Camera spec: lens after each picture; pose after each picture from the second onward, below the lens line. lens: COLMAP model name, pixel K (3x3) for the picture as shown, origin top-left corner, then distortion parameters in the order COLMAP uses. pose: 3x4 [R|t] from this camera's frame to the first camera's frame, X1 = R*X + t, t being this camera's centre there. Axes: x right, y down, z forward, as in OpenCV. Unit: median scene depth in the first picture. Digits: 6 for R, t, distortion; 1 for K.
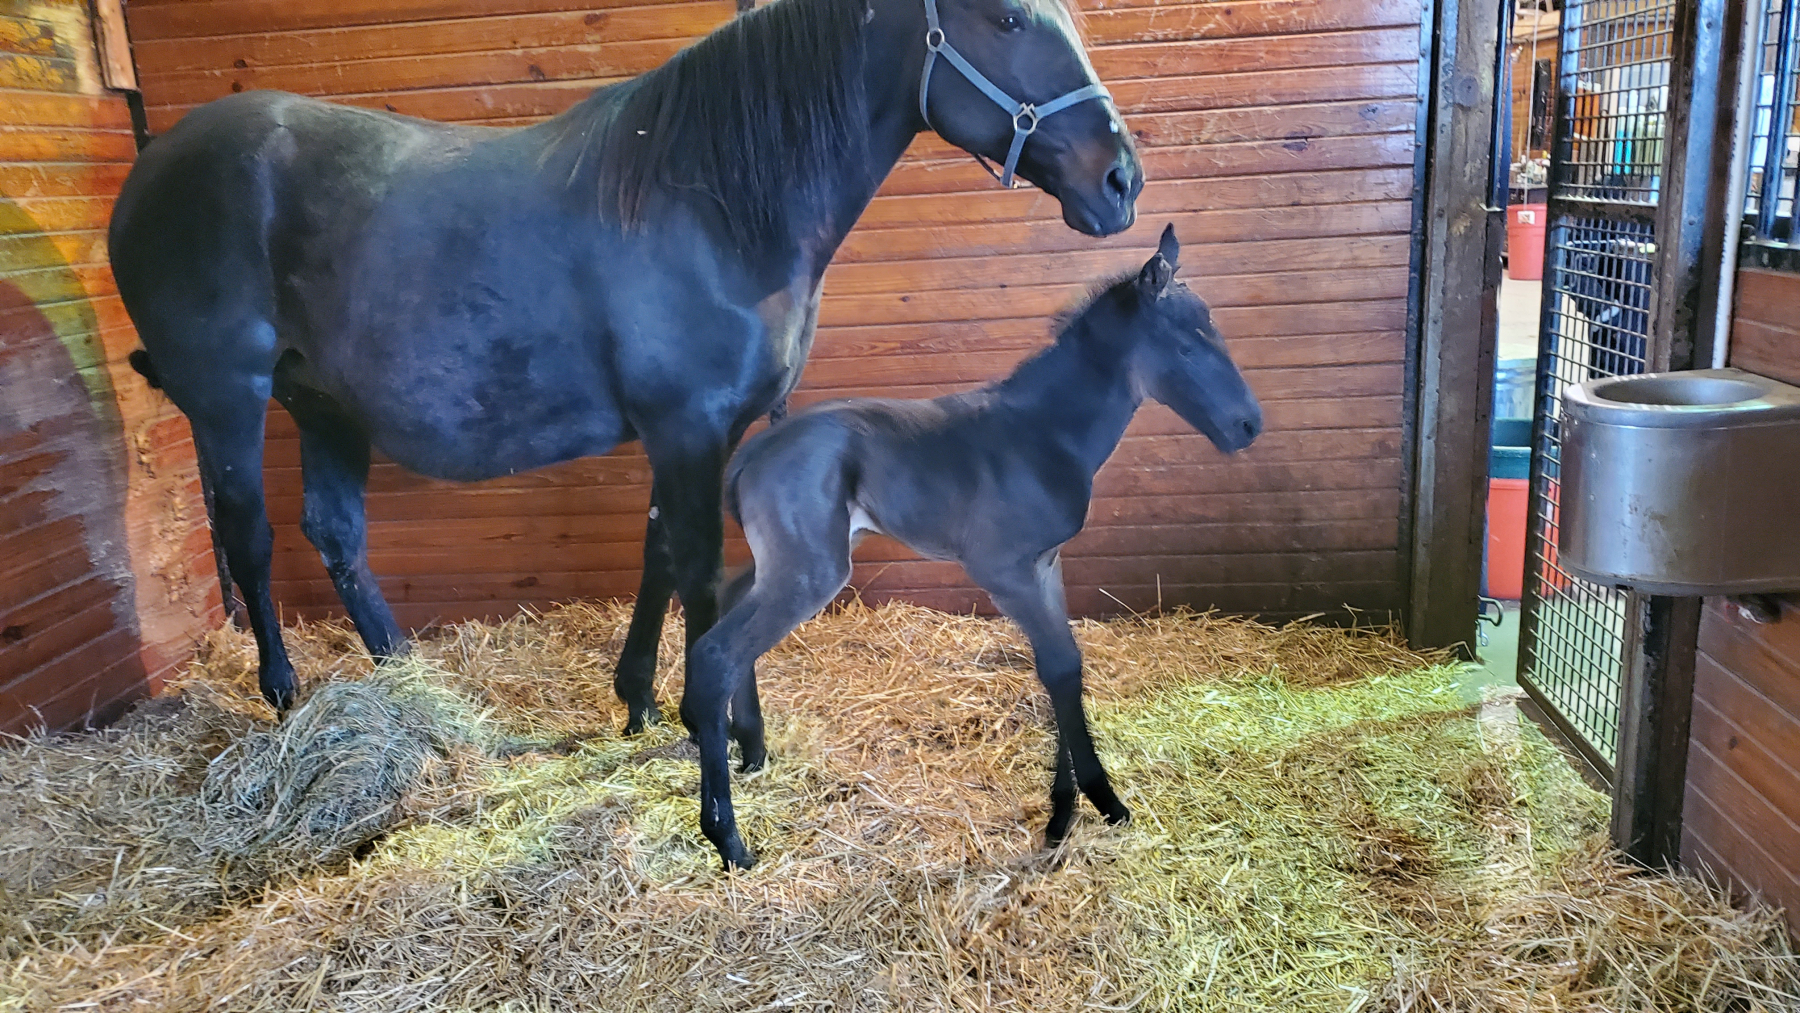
lens RADIAL K [[1314.2, 0, 899.8], [0, 1314.2, 496.4], [0, 0, 1]] dist [0.012773, 0.002853]
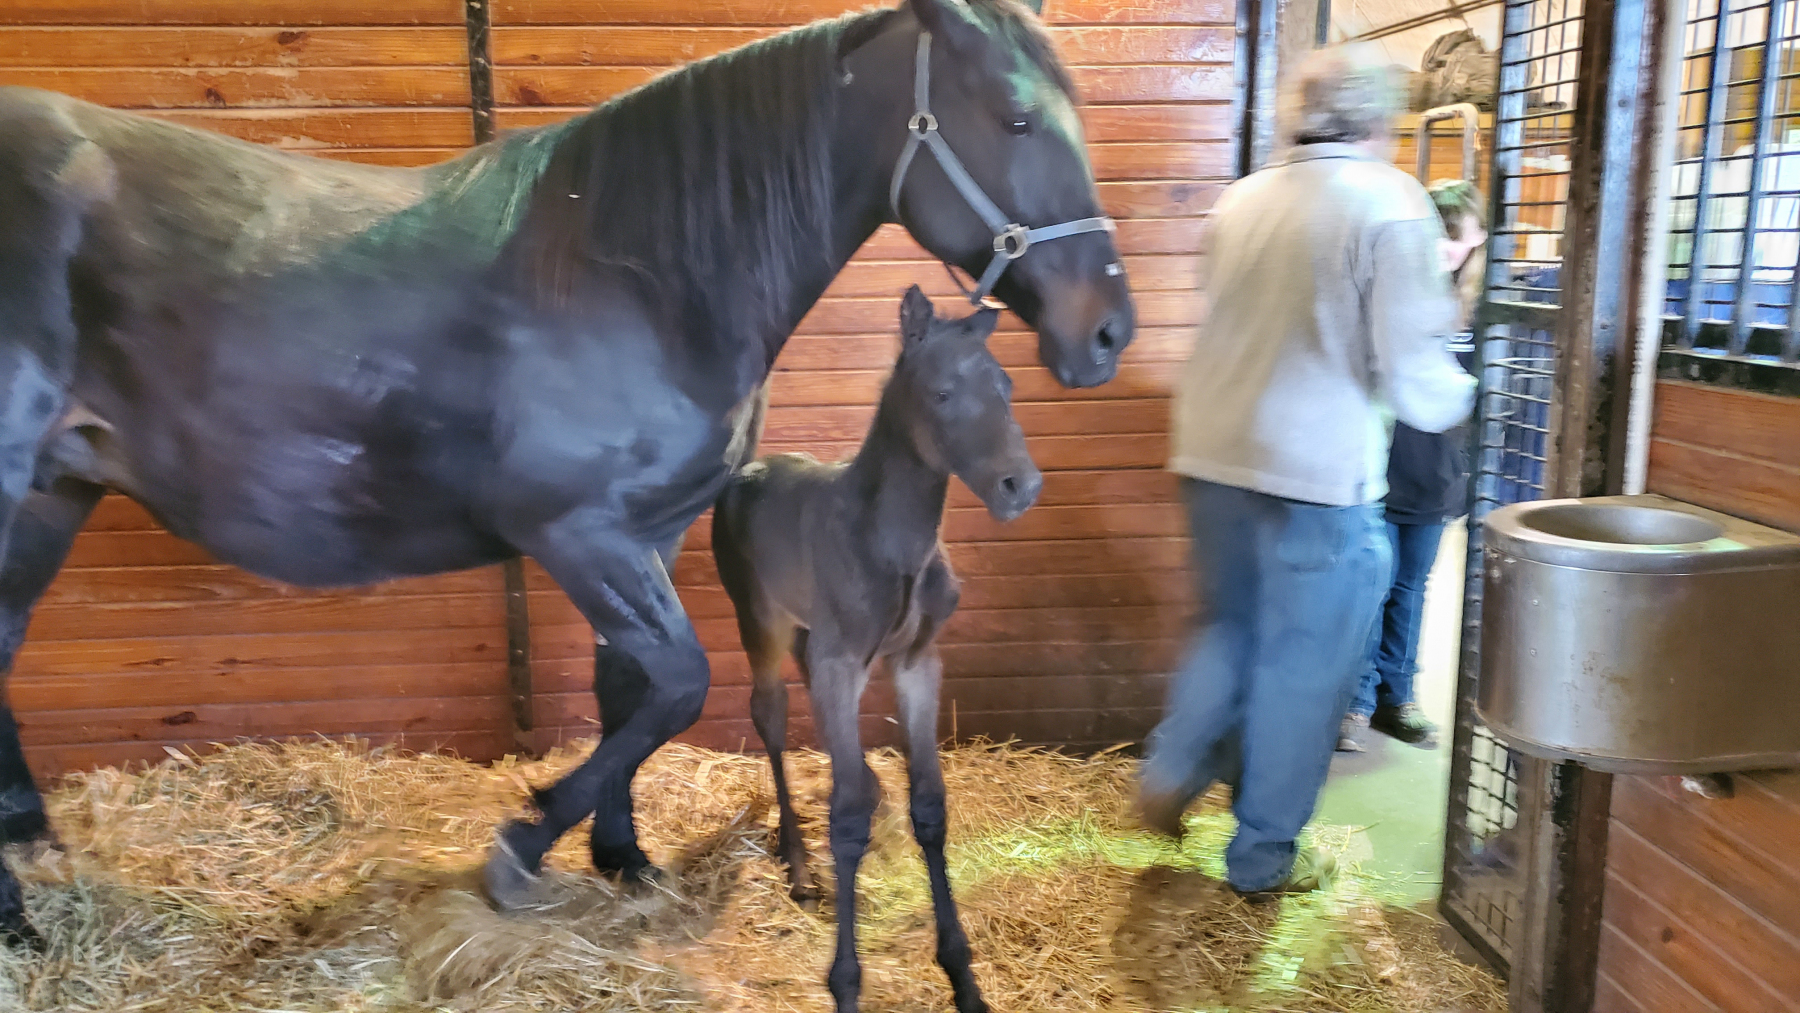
lens RADIAL K [[1378.5, 0, 864.5], [0, 1378.5, 493.1], [0, 0, 1]] dist [0.054002, -0.100153]
pose [[0.986553, 0.012057, 0.162994, -0.024321], [-0.001378, 0.997854, -0.065470, -0.034507], [-0.163433, 0.064365, 0.984452, 0.175448]]
